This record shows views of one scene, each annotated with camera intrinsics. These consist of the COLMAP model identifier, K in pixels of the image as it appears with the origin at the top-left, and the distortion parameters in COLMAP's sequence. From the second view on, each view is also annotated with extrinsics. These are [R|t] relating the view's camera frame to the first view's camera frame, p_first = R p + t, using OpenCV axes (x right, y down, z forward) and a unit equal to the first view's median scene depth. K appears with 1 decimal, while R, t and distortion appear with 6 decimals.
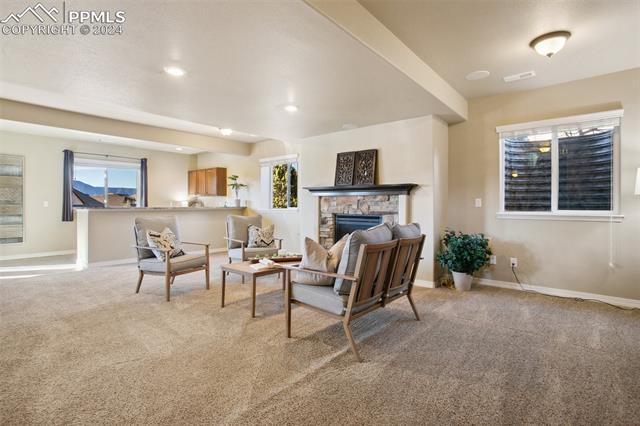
lens RADIAL K [[321.8, 0, 302.7], [0, 321.8, 208.6], [0, 0, 1]] dist [-0.001569, 0.014893]
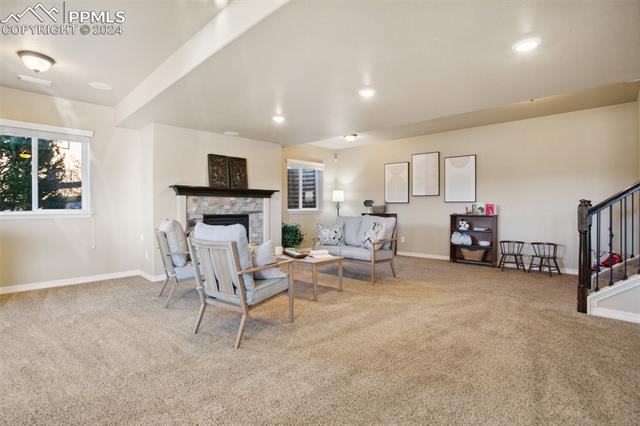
lens RADIAL K [[314.3, 0, 320.3], [0, 314.3, 208.5], [0, 0, 1]] dist [-0.024013, 0.000507]
pose [[0.065931, -0.012189, 0.997750, -0.907289], [0.008142, 0.999899, 0.011677, -0.012060], [-0.997791, 0.007353, 0.066023, 0.648929]]
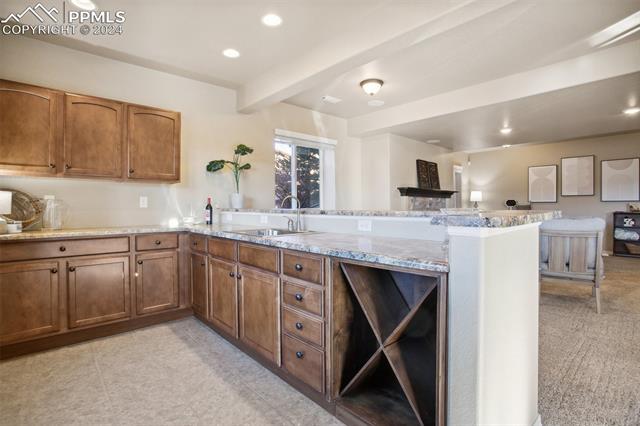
lens RADIAL K [[308.0, 0, 338.9], [0, 308.0, 210.8], [0, 0, 1]] dist [0.001795, 0.000401]
pose [[0.085830, -0.019121, 0.996126, -1.080737], [0.010677, 0.999776, 0.018271, -0.014827], [-0.996253, 0.009068, 0.086015, 1.286314]]
